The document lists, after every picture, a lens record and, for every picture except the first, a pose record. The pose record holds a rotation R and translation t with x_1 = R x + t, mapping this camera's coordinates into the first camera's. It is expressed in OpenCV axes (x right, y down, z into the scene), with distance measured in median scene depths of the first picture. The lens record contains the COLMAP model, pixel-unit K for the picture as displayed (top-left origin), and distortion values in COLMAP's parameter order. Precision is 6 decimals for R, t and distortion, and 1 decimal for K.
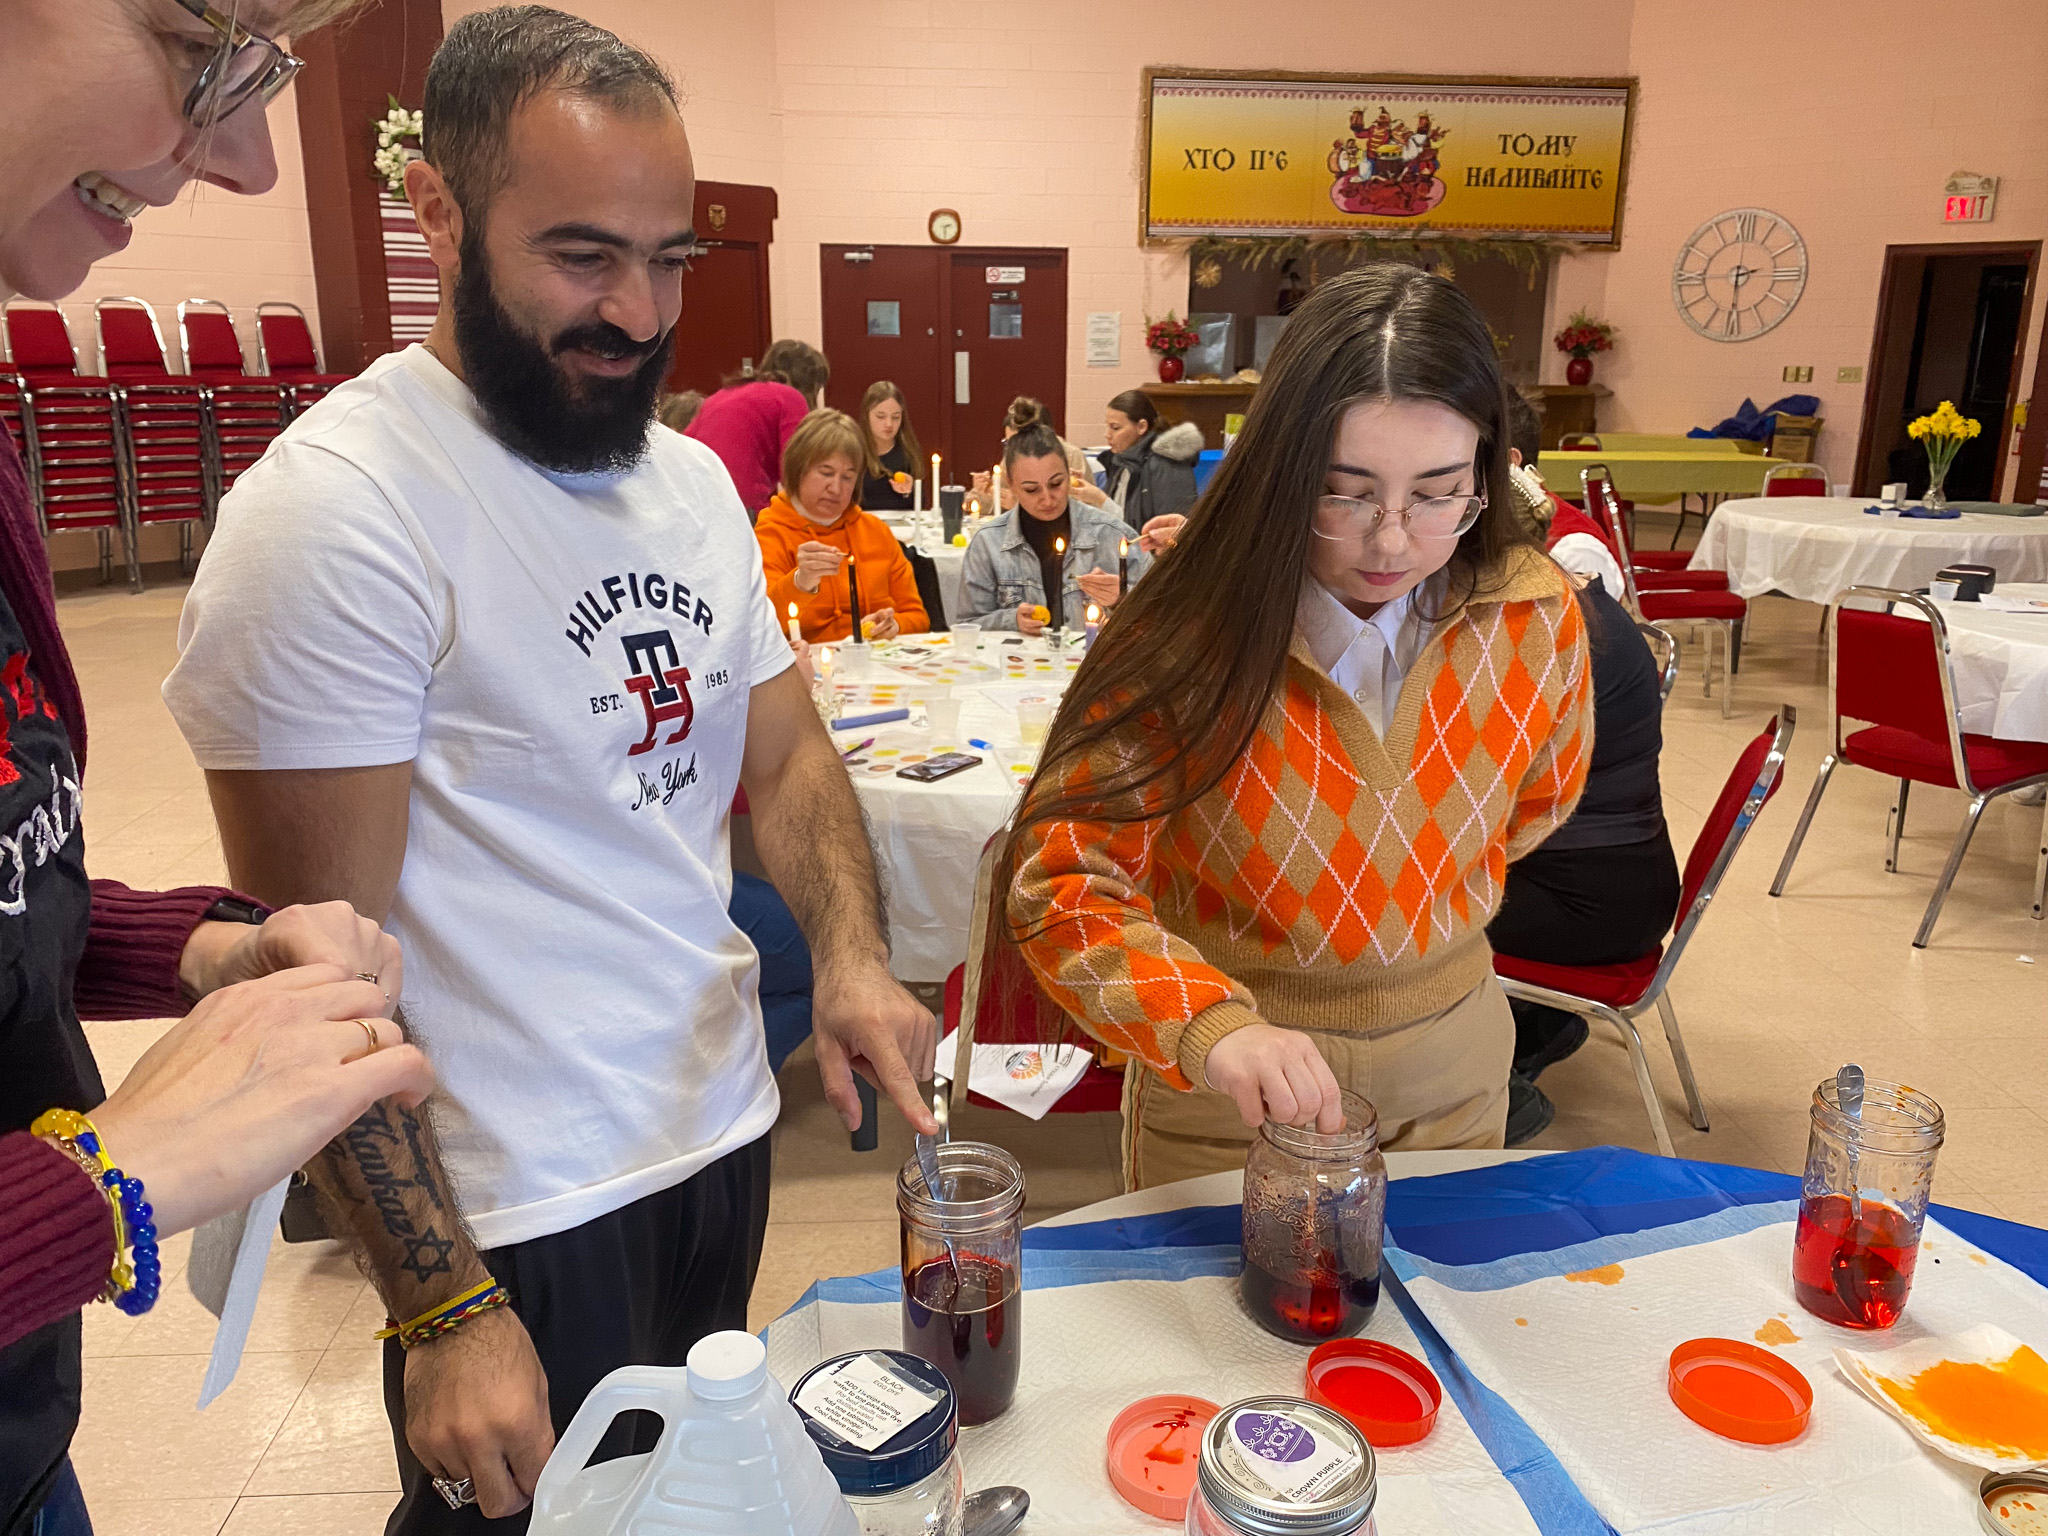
lens RADIAL K [[1589.1, 0, 1023.3], [0, 1589.1, 776.0], [0, 0, 1]] dist [0.045381, -0.033041]
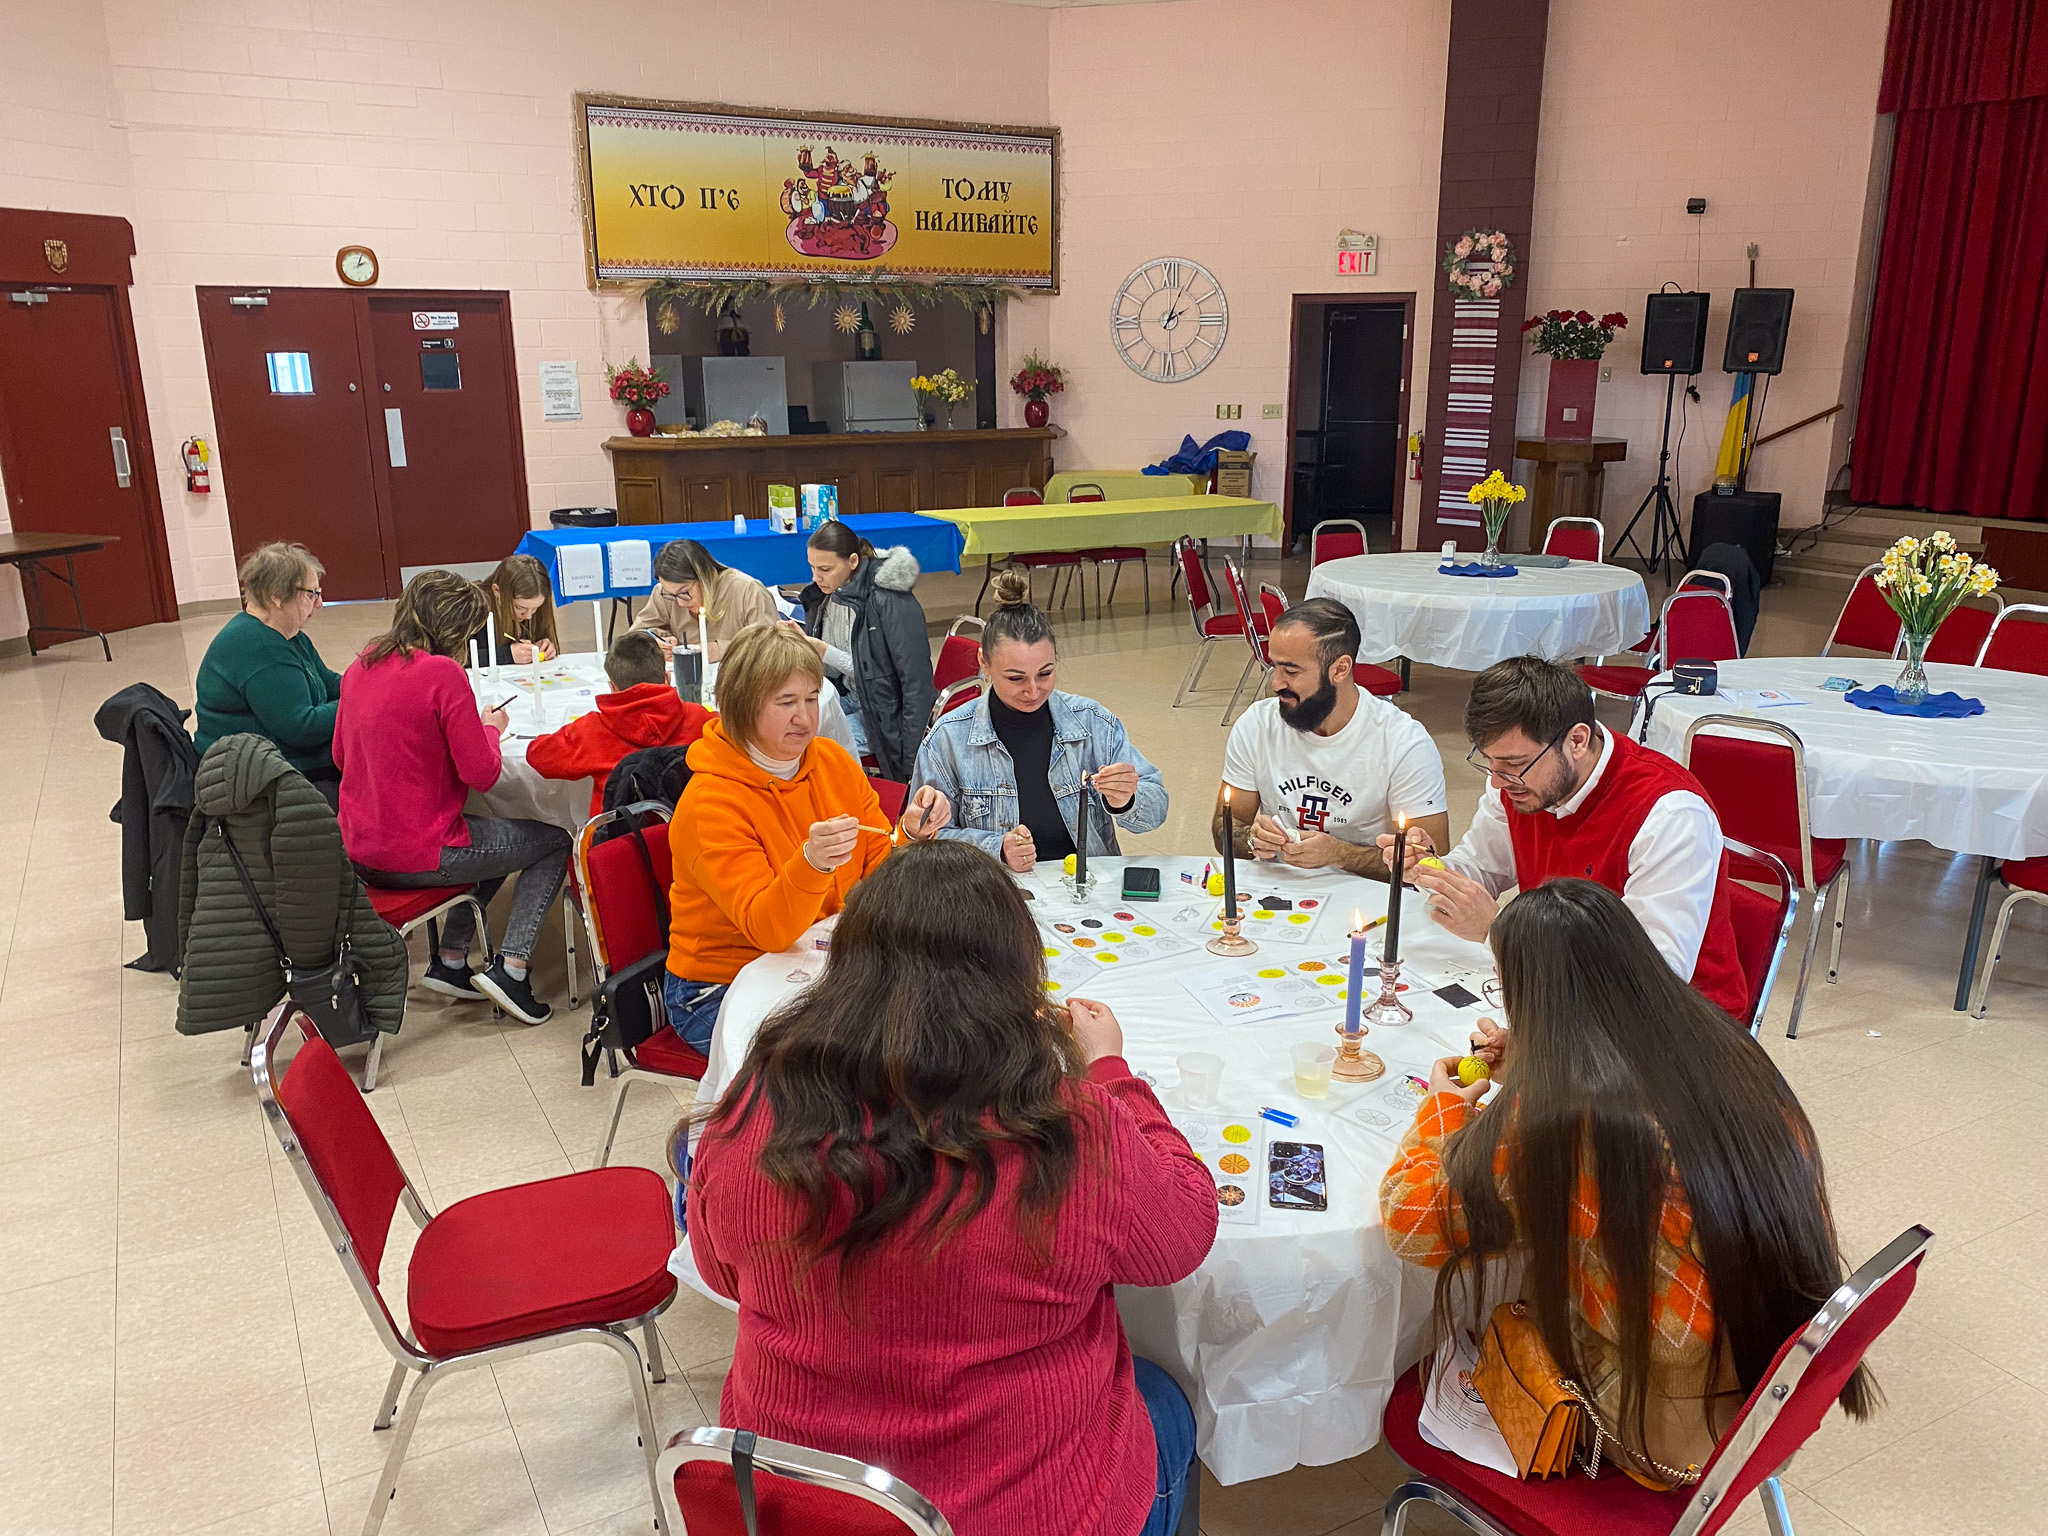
lens RADIAL K [[1589.1, 0, 1031.0], [0, 1589.1, 806.4], [0, 0, 1]] dist [0.045381, -0.033041]
pose [[0.910112, -0.130234, 0.393365, -0.096688], [0.122614, 0.991454, 0.044561, -0.049181], [-0.395807, 0.007677, 0.918302, 0.064080]]
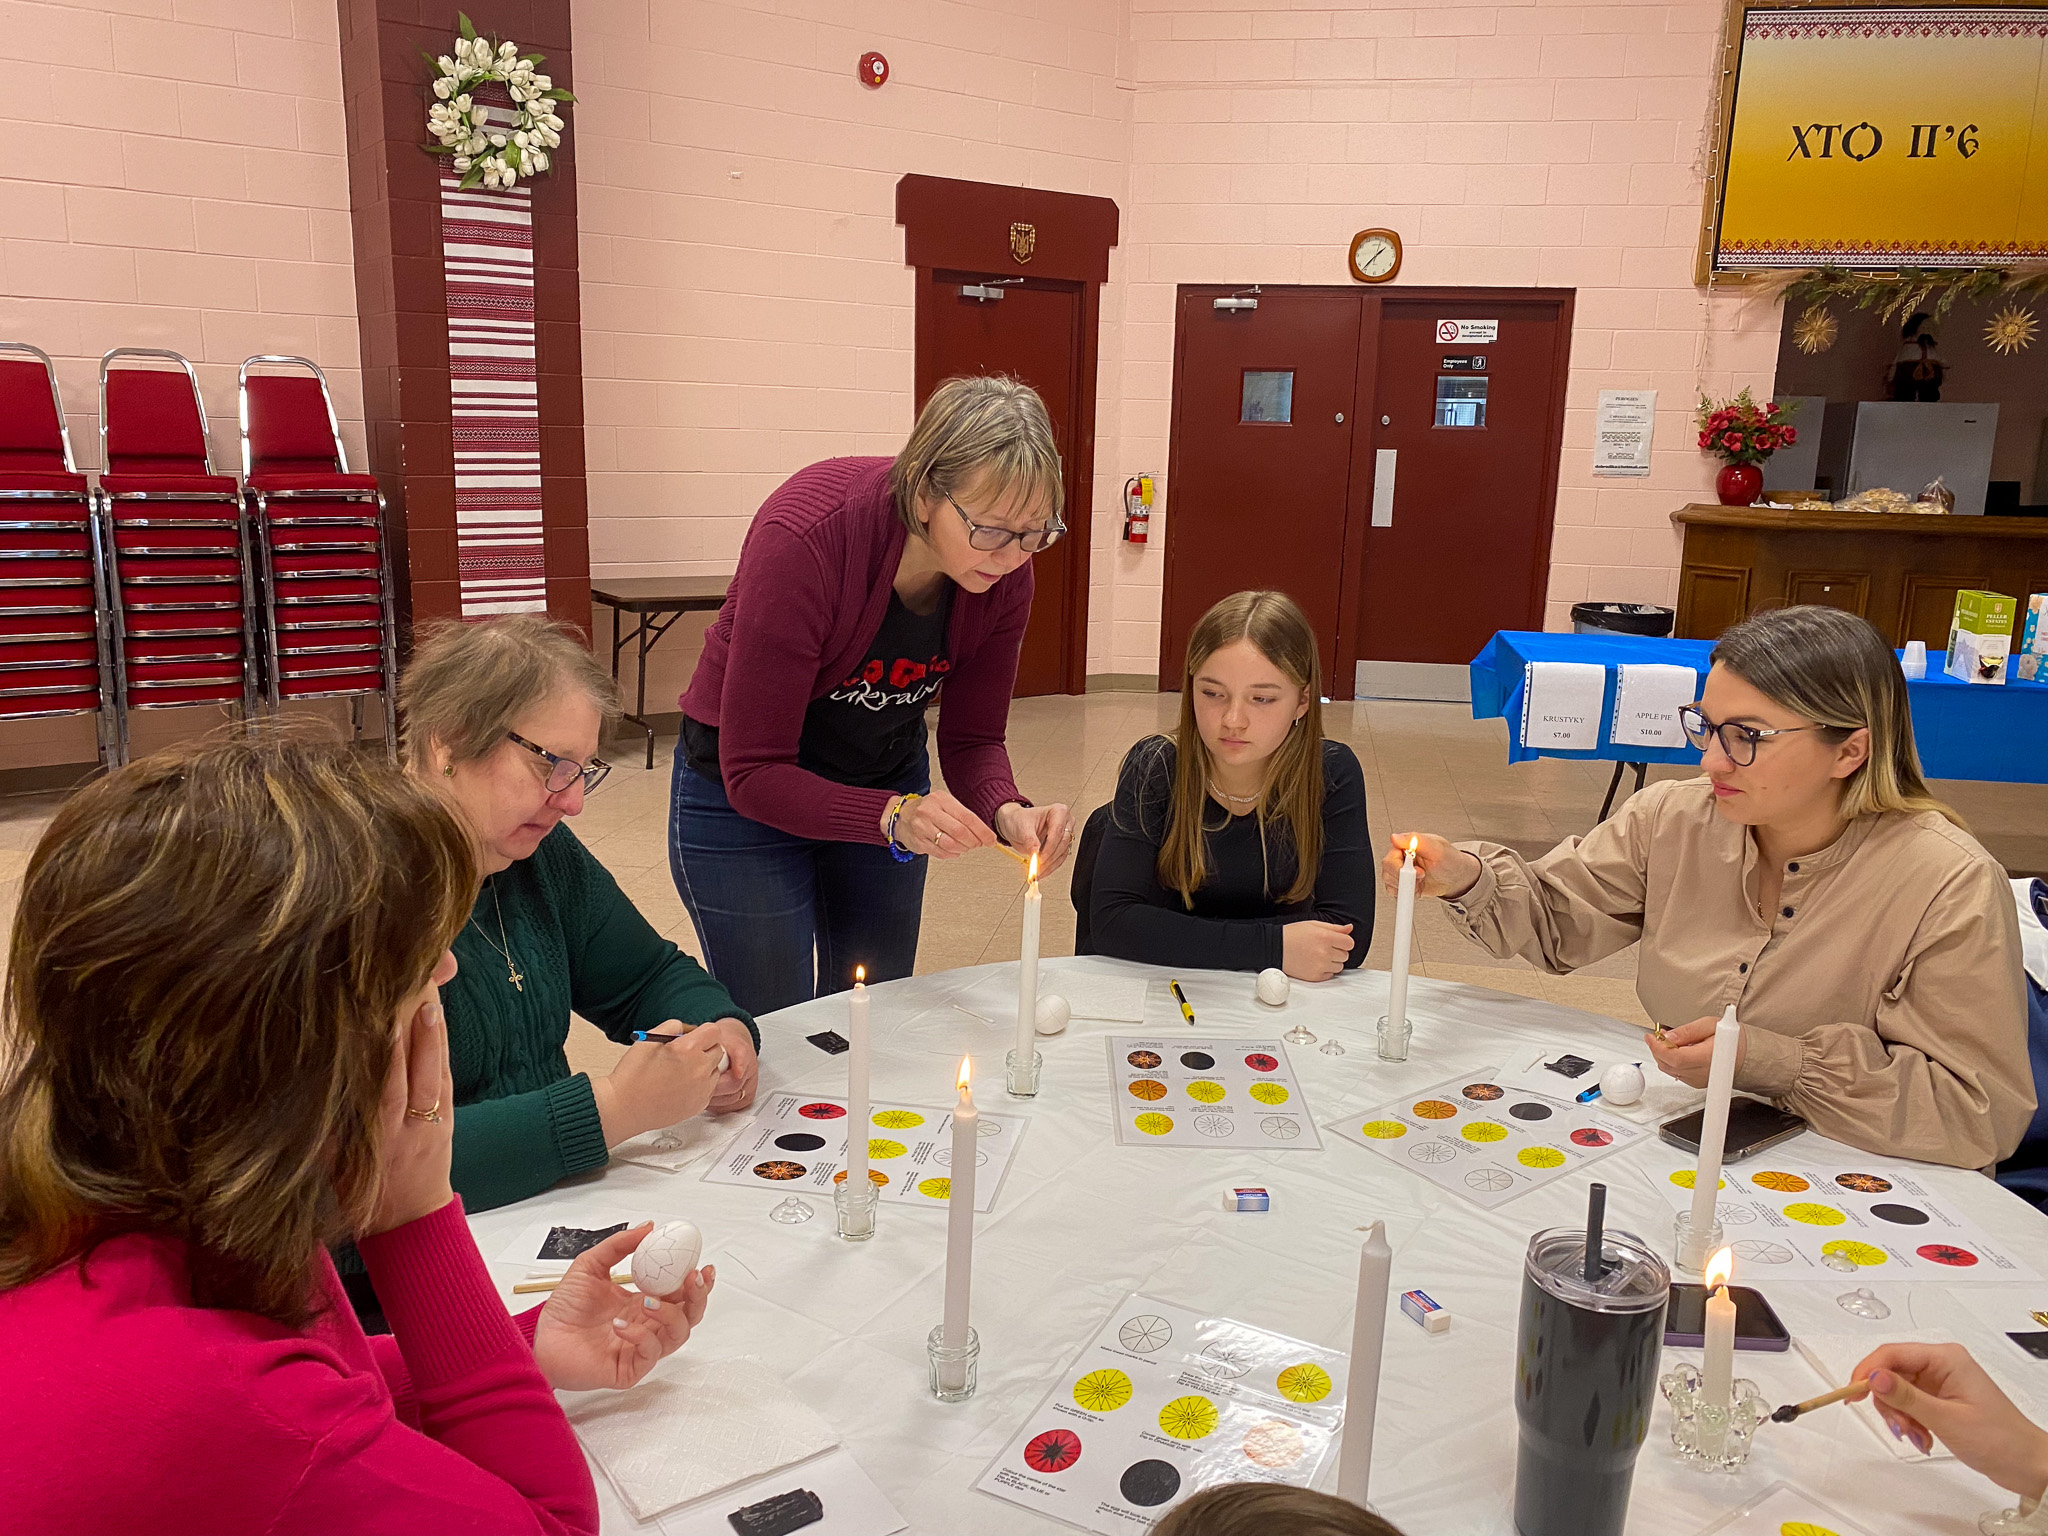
lens RADIAL K [[1634.8, 0, 1036.0], [0, 1634.8, 761.8], [0, 0, 1]] dist [0.030003, -0.009586]
pose [[0.975555, 0.061382, -0.211010, -0.030580], [-0.074815, 0.995608, -0.056271, -0.096812], [0.206629, 0.070682, 0.975863, 0.348926]]
